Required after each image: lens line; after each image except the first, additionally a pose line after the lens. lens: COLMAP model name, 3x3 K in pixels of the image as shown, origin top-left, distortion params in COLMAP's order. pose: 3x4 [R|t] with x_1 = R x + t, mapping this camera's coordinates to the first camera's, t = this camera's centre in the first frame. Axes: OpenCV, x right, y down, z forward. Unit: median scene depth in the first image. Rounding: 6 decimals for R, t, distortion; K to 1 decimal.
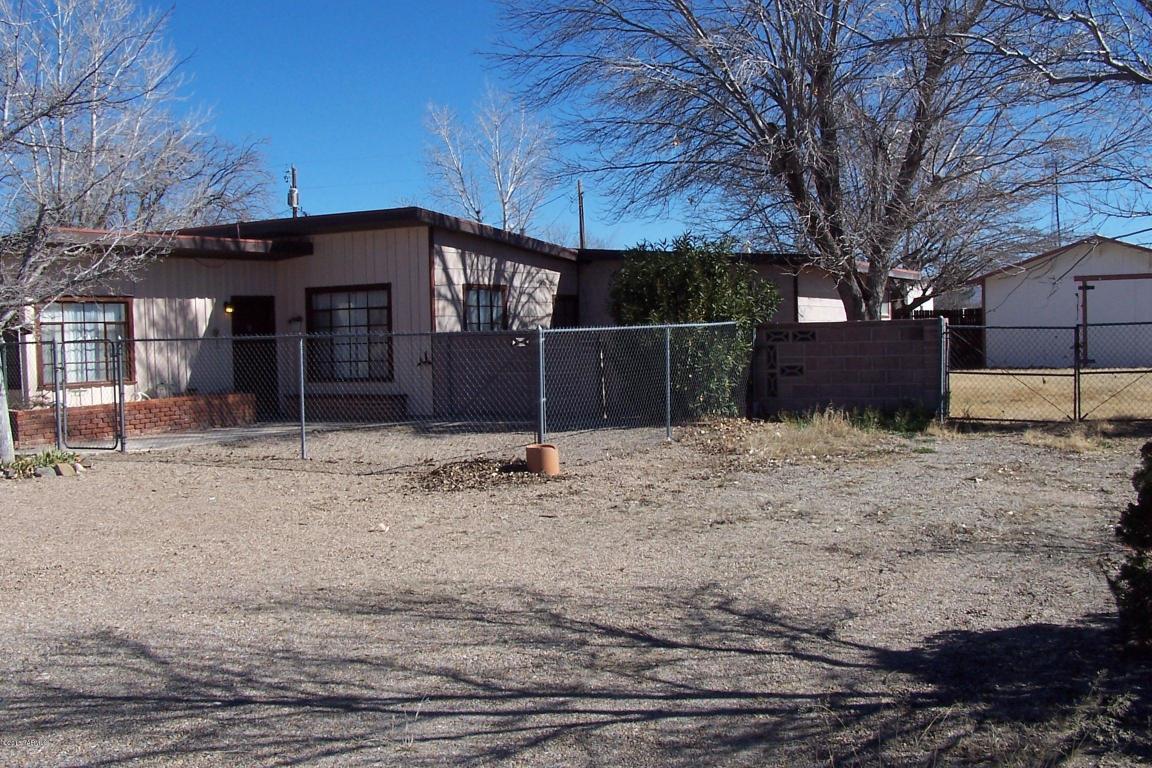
lens RADIAL K [[1276.4, 0, 543.2], [0, 1276.4, 358.4], [0, 0, 1]] dist [-0.119251, 0.000000]
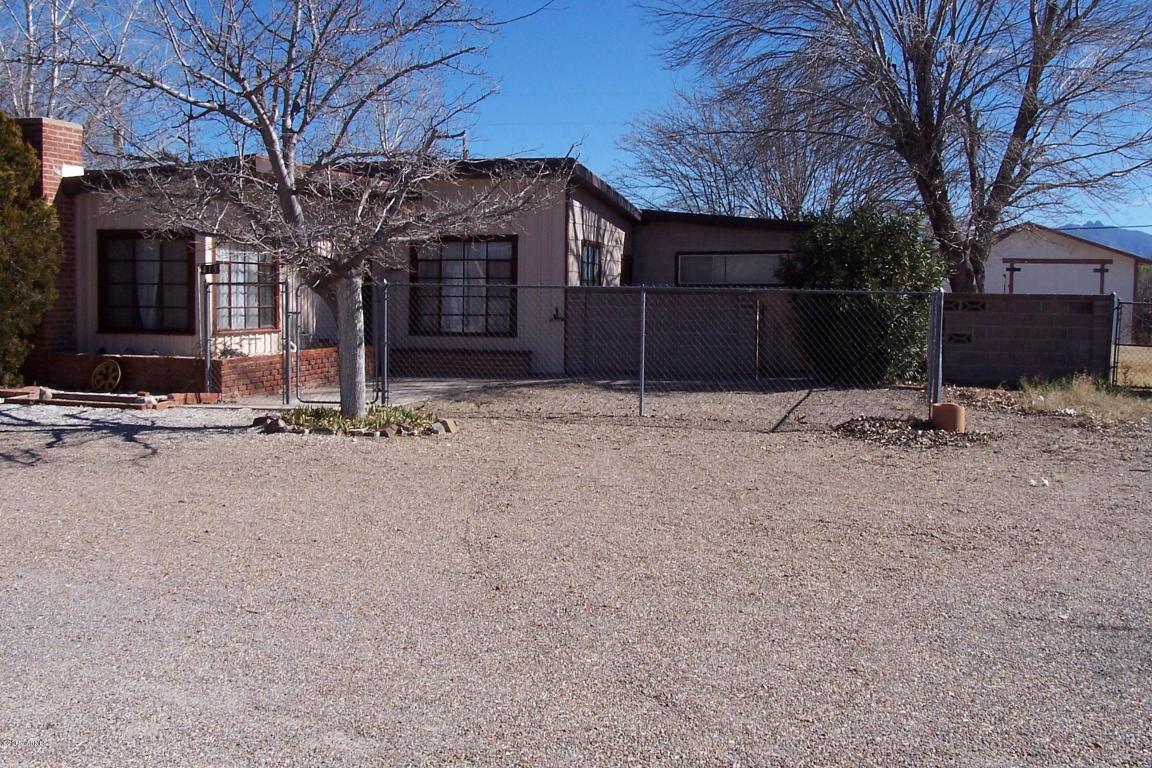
lens RADIAL K [[1276.4, 0, 574.7], [0, 1276.4, 375.4], [0, 0, 1]] dist [-0.119251, 0.000000]
pose [[0.964623, 0.020502, 0.262836, -0.359327], [-0.031727, 0.998753, 0.038535, 0.009290], [-0.261719, -0.045511, 0.964071, 0.059431]]
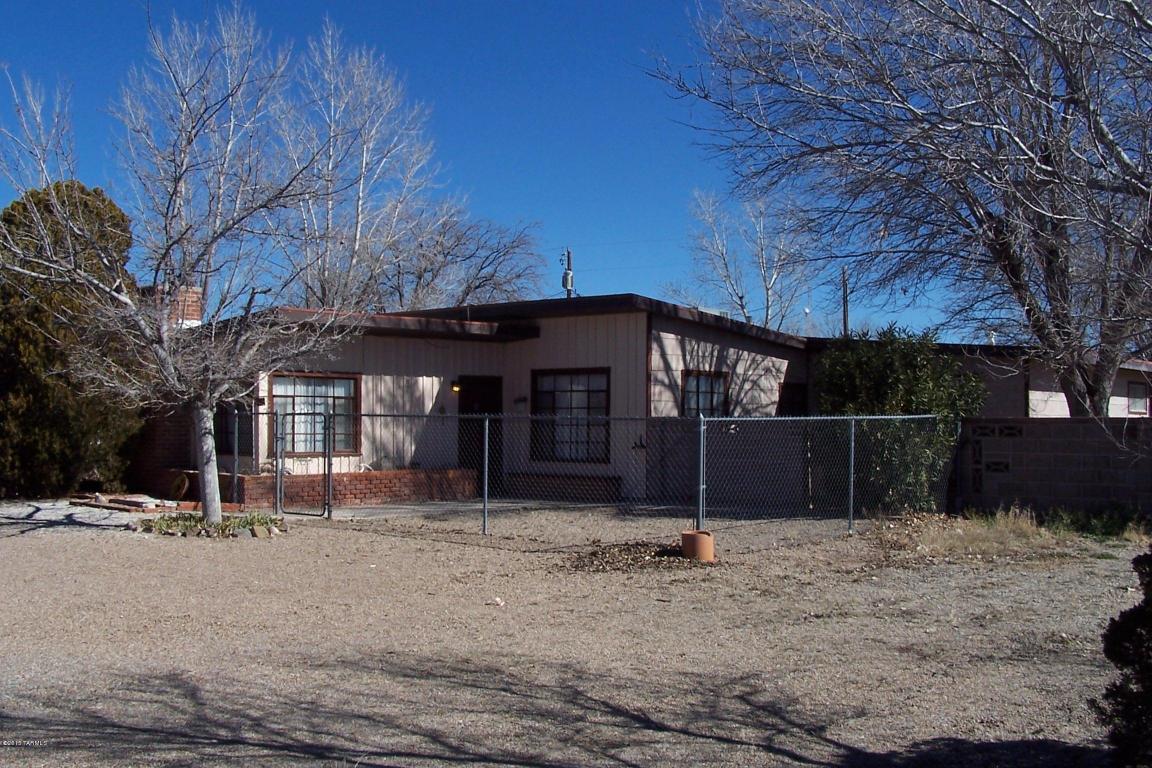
lens RADIAL K [[1276.4, 0, 545.8], [0, 1276.4, 352.6], [0, 0, 1]] dist [-0.119251, 0.000000]
pose [[0.973926, 0.020804, -0.225909, 0.068366], [-0.036322, 0.997240, -0.064753, -0.002631], [0.223939, 0.071271, 0.971994, -0.012242]]
